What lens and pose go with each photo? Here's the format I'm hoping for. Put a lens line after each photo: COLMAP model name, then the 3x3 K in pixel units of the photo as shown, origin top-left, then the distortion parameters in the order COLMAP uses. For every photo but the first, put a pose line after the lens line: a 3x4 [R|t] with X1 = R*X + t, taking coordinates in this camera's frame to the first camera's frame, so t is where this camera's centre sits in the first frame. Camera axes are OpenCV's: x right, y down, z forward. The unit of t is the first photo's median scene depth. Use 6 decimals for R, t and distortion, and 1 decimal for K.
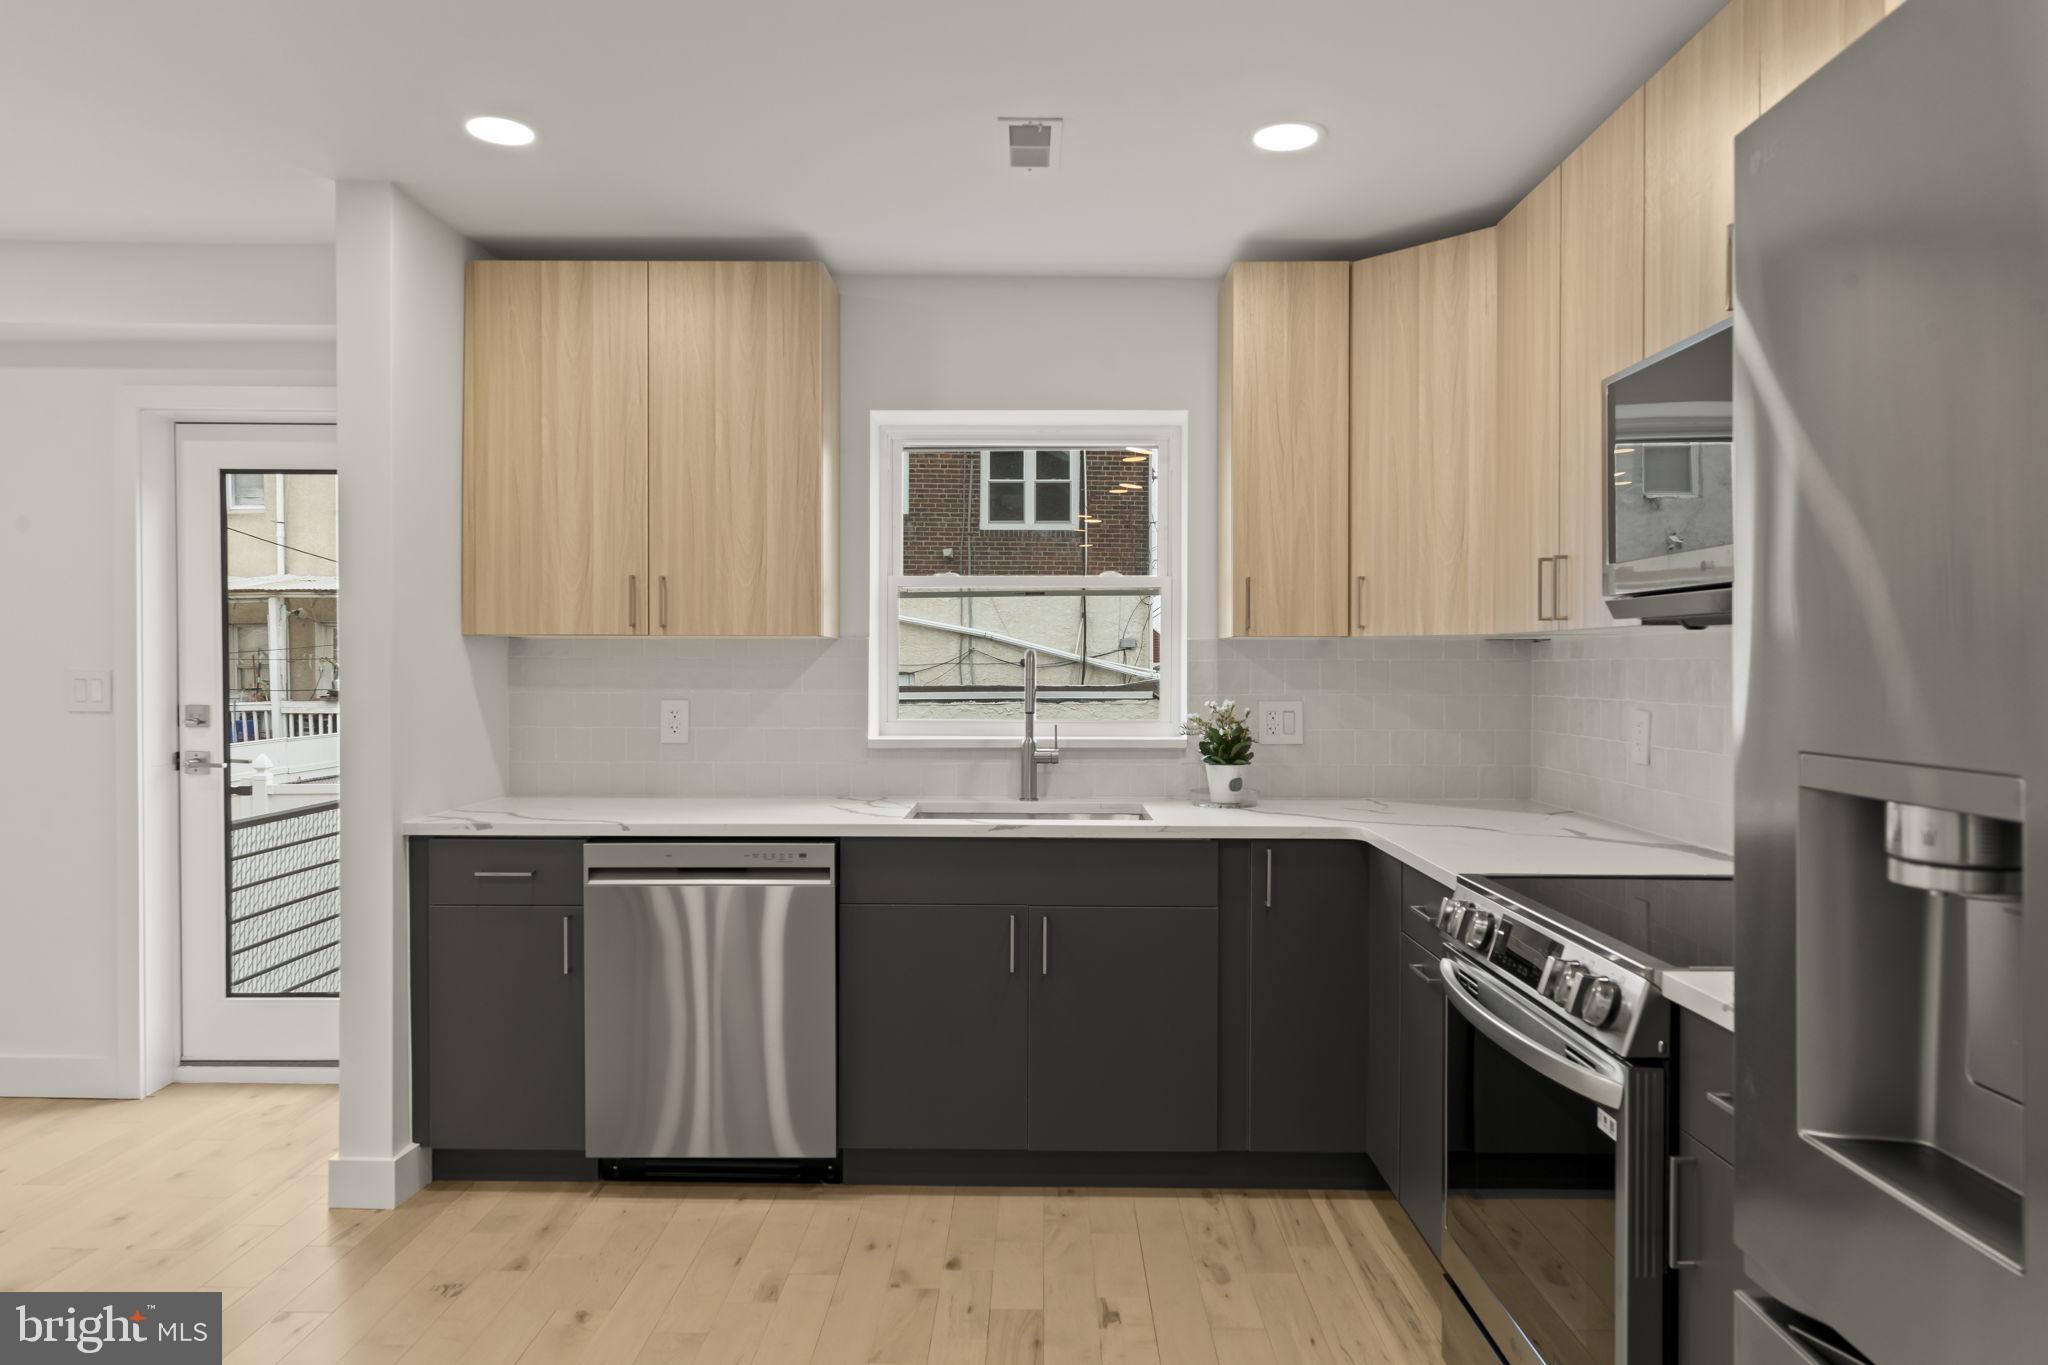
lens RADIAL K [[1345.0, 0, 1044.8], [0, 1345.0, 679.1], [0, 0, 1]] dist [-0.015887, 0.006579]
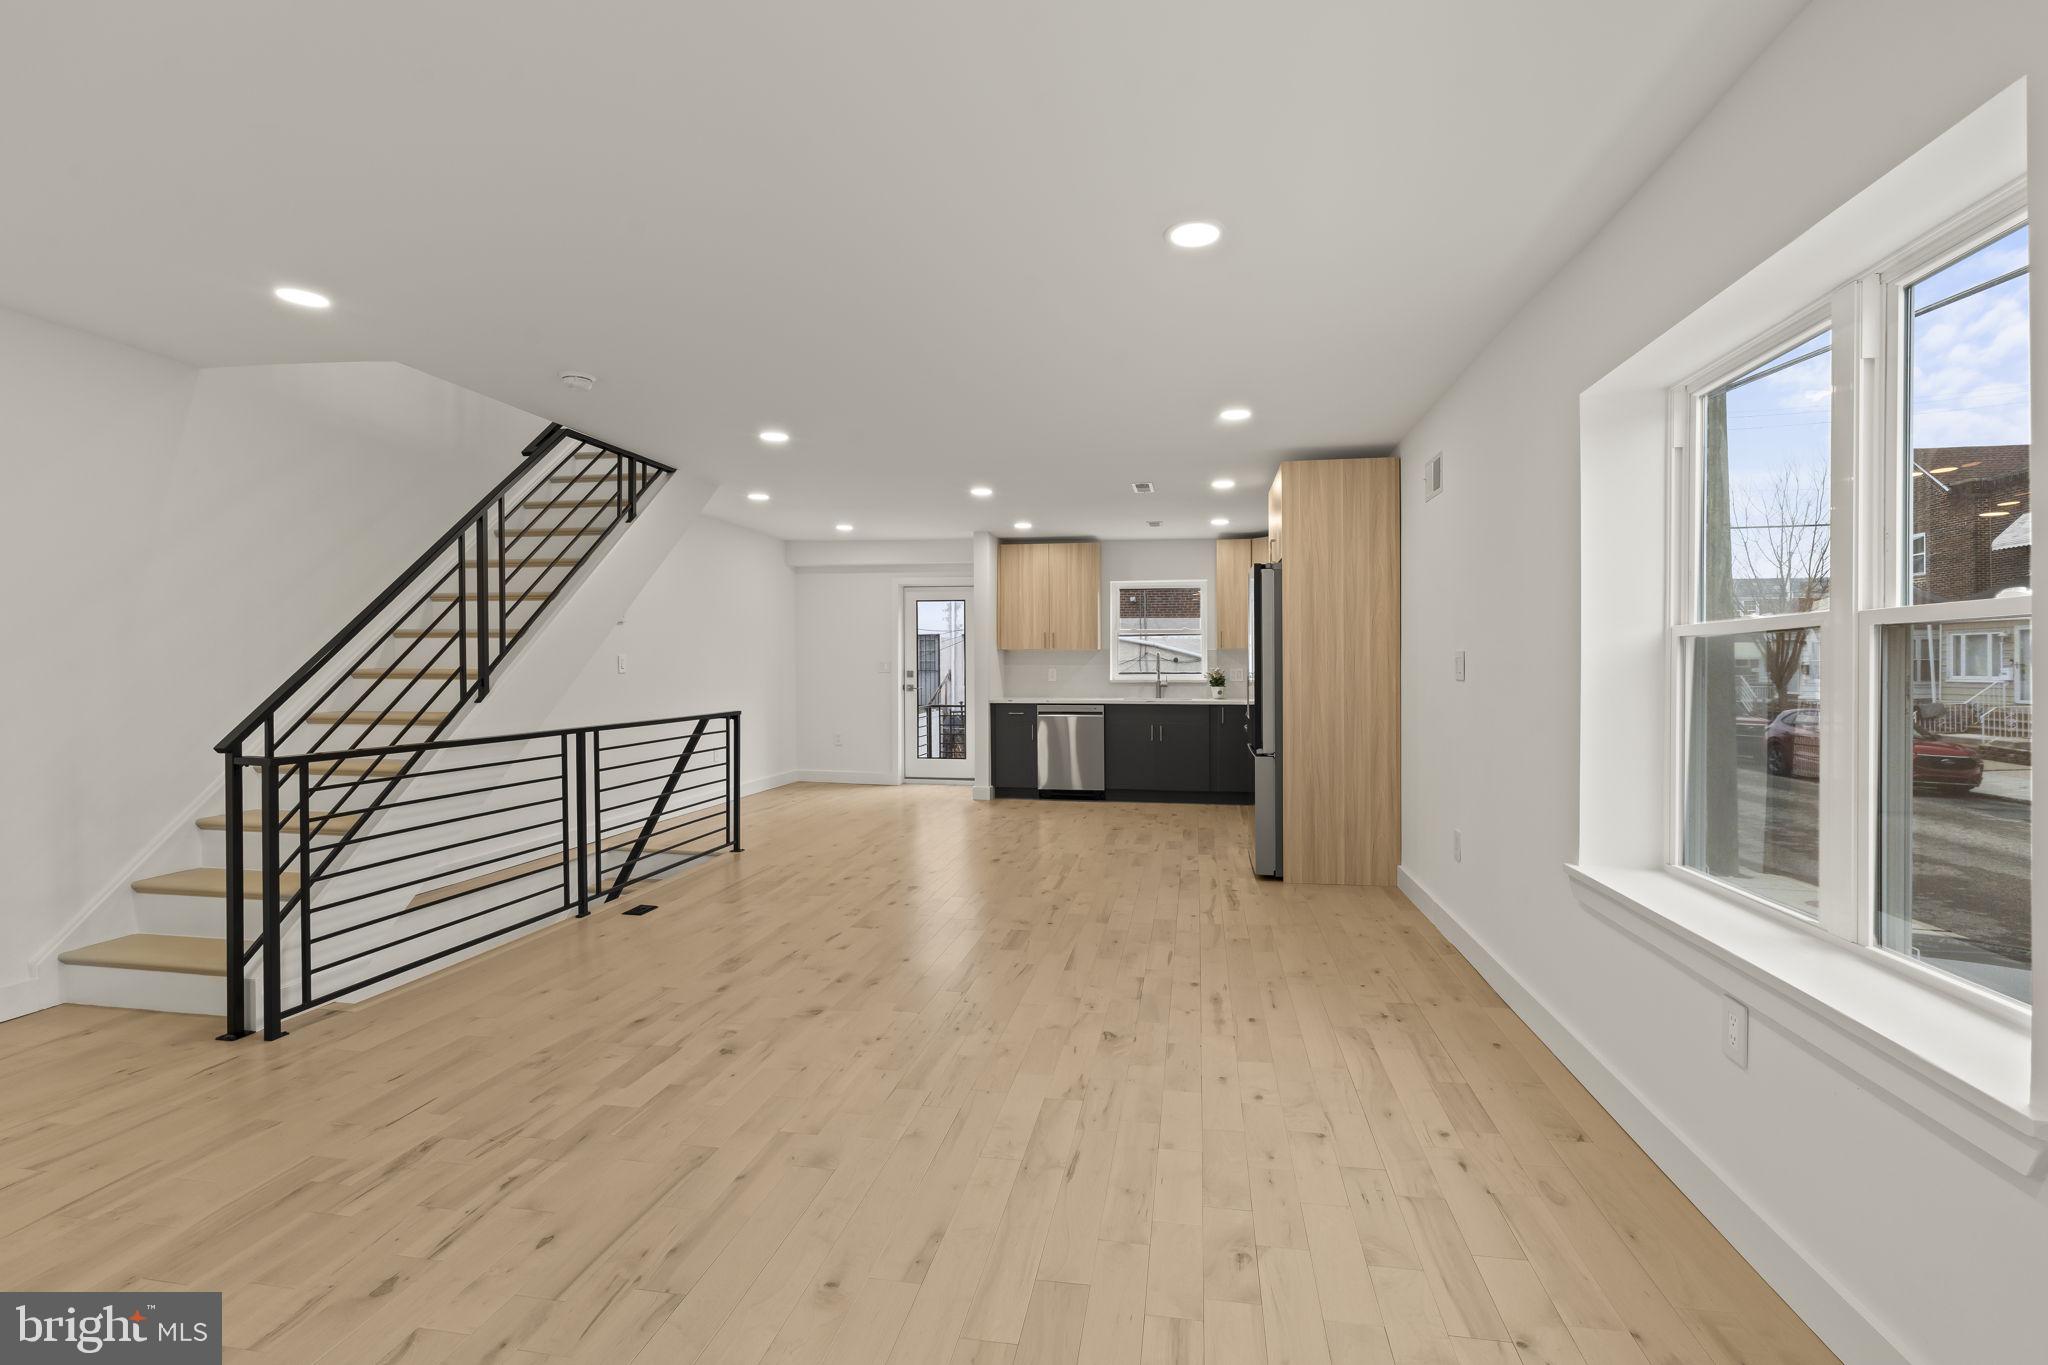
lens RADIAL K [[920.7, 0, 1025.4], [0, 920.7, 688.3], [0, 0, 1]] dist [-0.001643, -0.000031]
pose [[0.982458, -0.000702, -0.186484, 0.098128], [0.003839, 0.999857, 0.016461, 0.030235], [0.186446, -0.016888, 0.982320, -1.430145]]
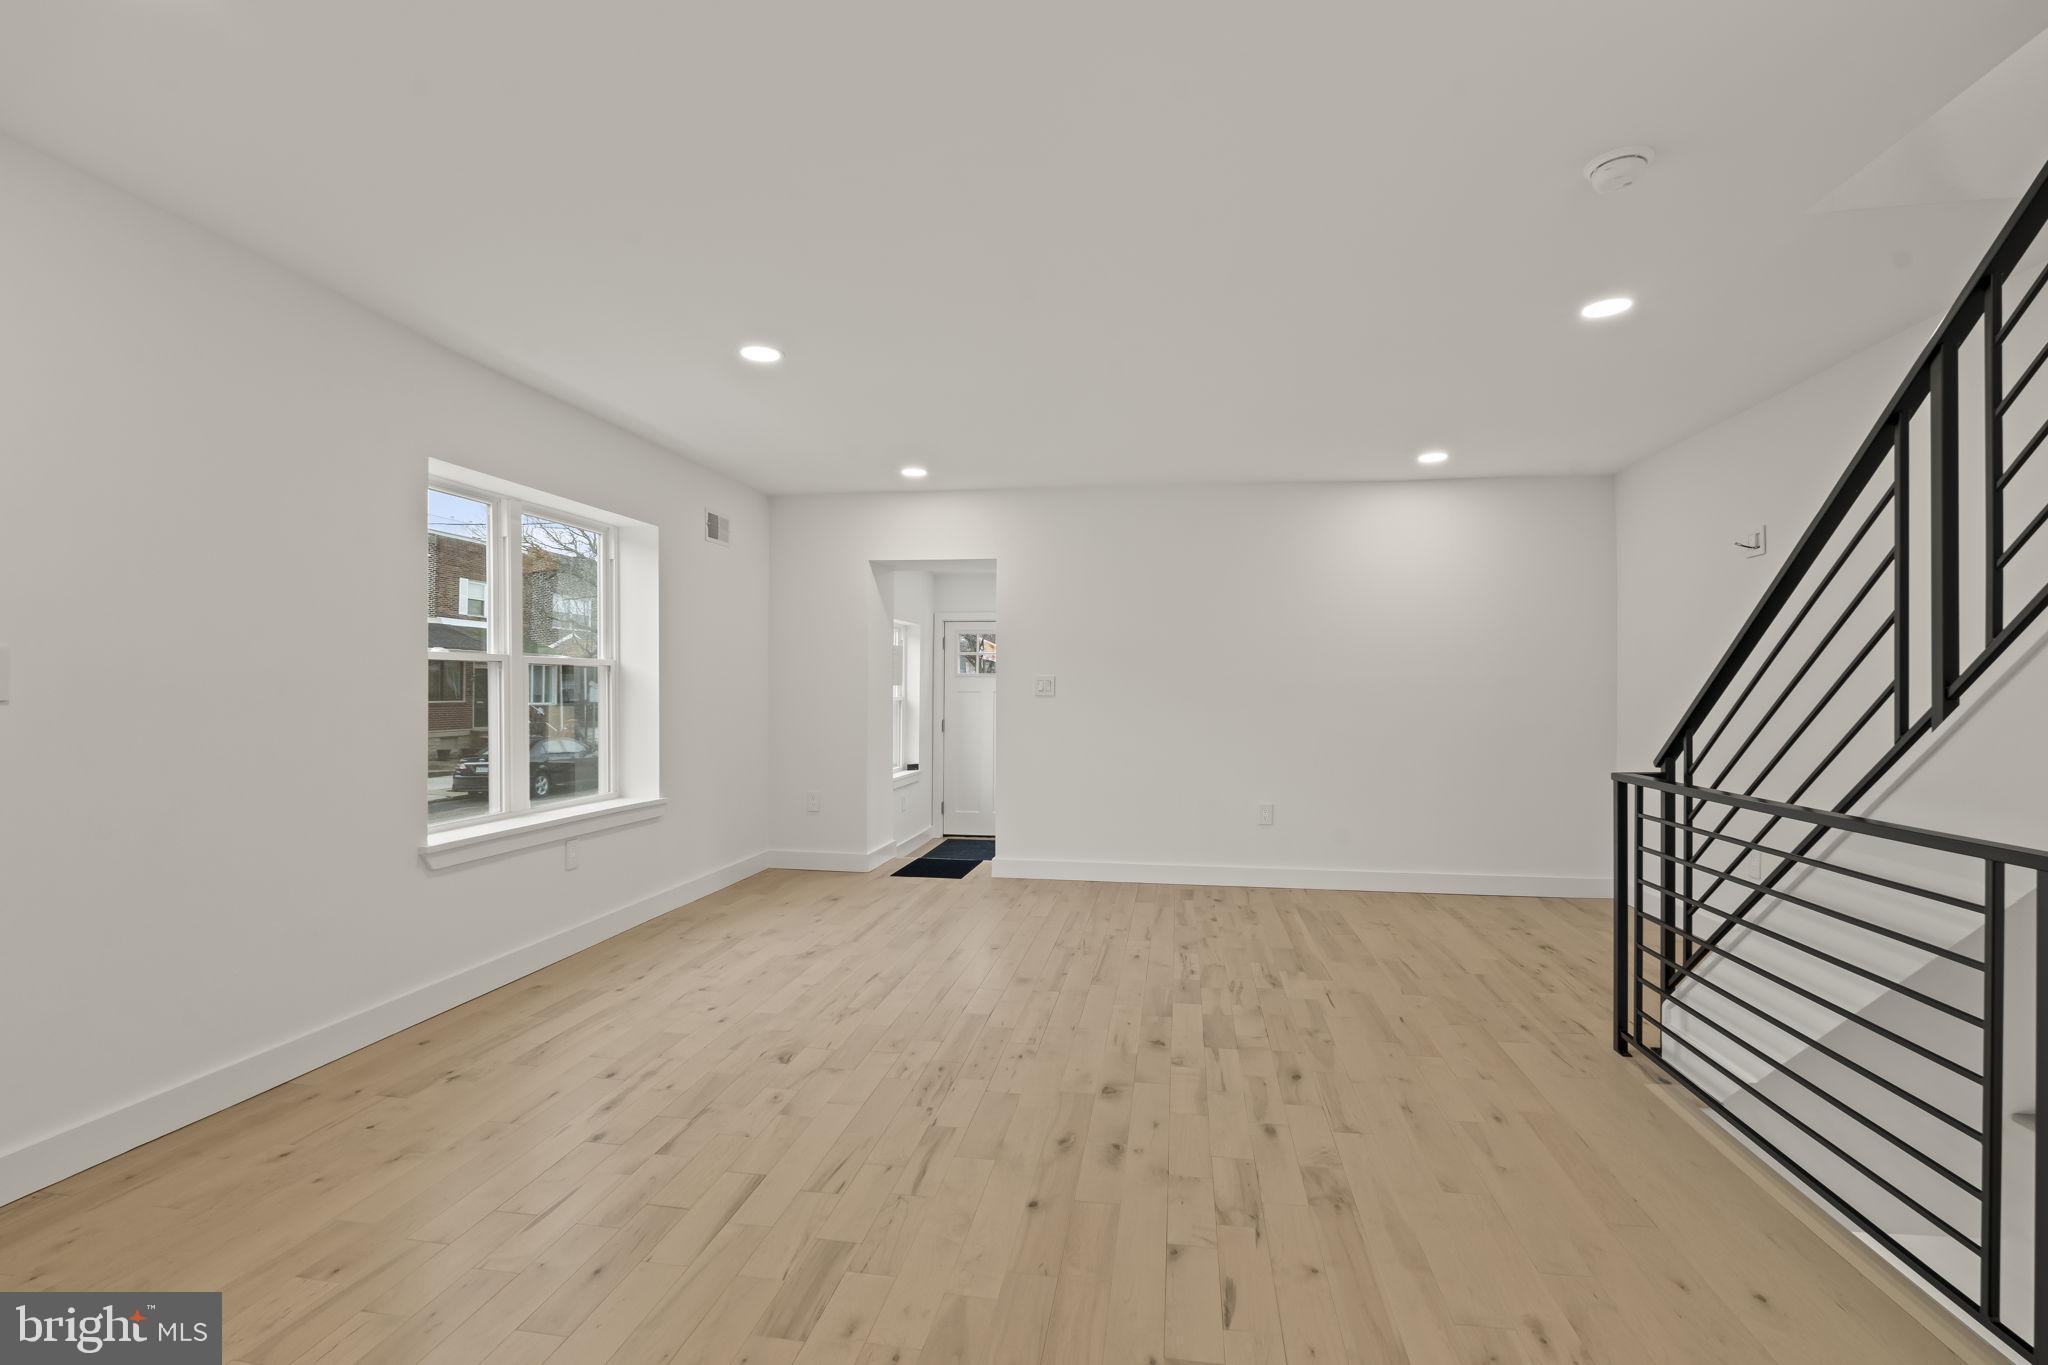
lens RADIAL K [[920.7, 0, 1055.6], [0, 920.7, 692.3], [0, 0, 1]] dist [-0.001643, -0.000031]
pose [[-0.990558, -0.007190, 0.136903, -0.349483], [-0.005842, 0.999930, 0.010246, 0.023709], [-0.136967, 0.009350, -0.990531, 0.243045]]
